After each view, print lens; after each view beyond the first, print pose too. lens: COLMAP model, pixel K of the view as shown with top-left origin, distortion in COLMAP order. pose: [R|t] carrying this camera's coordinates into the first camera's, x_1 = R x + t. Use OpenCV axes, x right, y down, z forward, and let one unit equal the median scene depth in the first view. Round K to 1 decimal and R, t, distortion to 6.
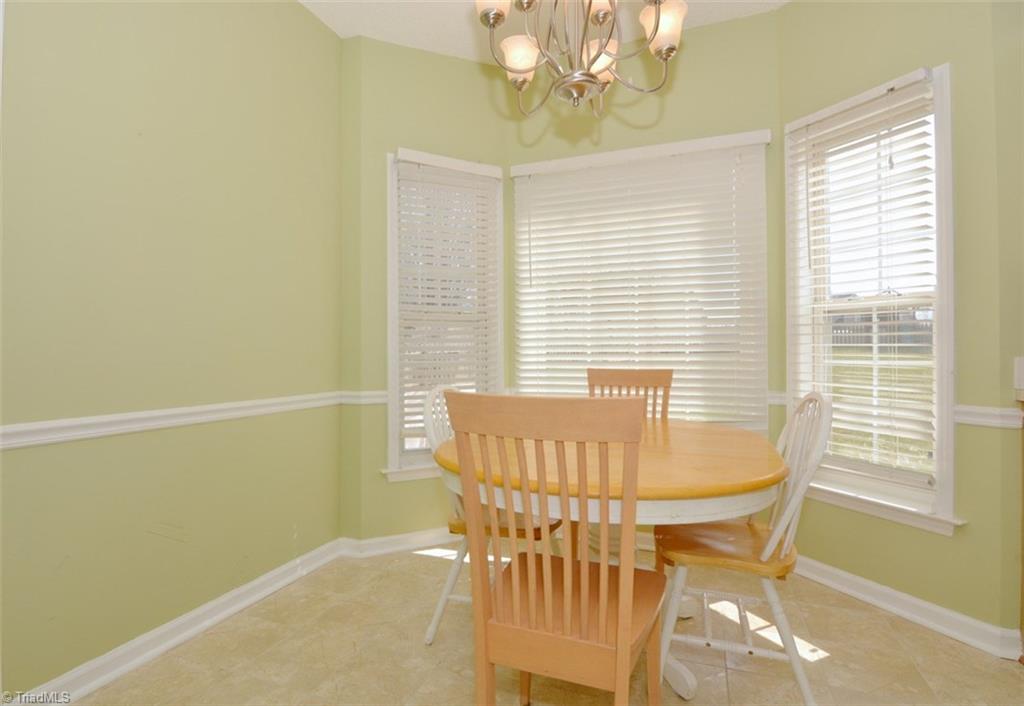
lens RADIAL K [[430.8, 0, 511.4], [0, 430.8, 349.0], [0, 0, 1]] dist [-0.003801, 0.001115]
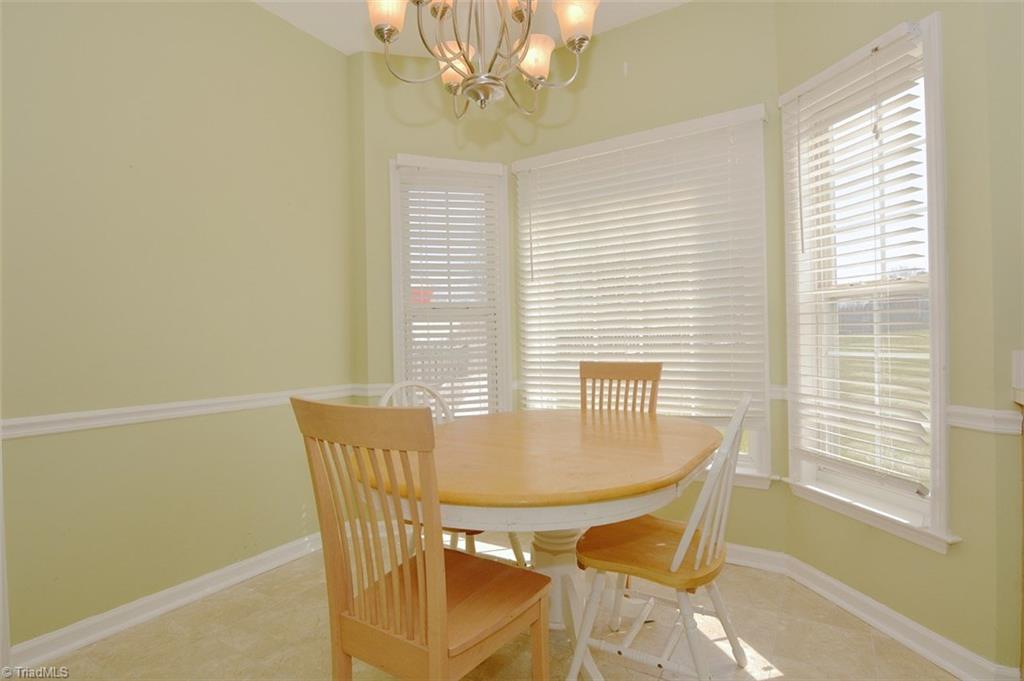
lens RADIAL K [[420.5, 0, 512.0], [0, 420.5, 340.5], [0, 0, 1]] dist [0.001782, -0.000975]
pose [[0.988942, -0.014435, -0.147601, 0.248541], [0.015807, 0.999842, 0.008124, -0.019724], [0.147460, -0.010367, 0.989014, 0.020667]]
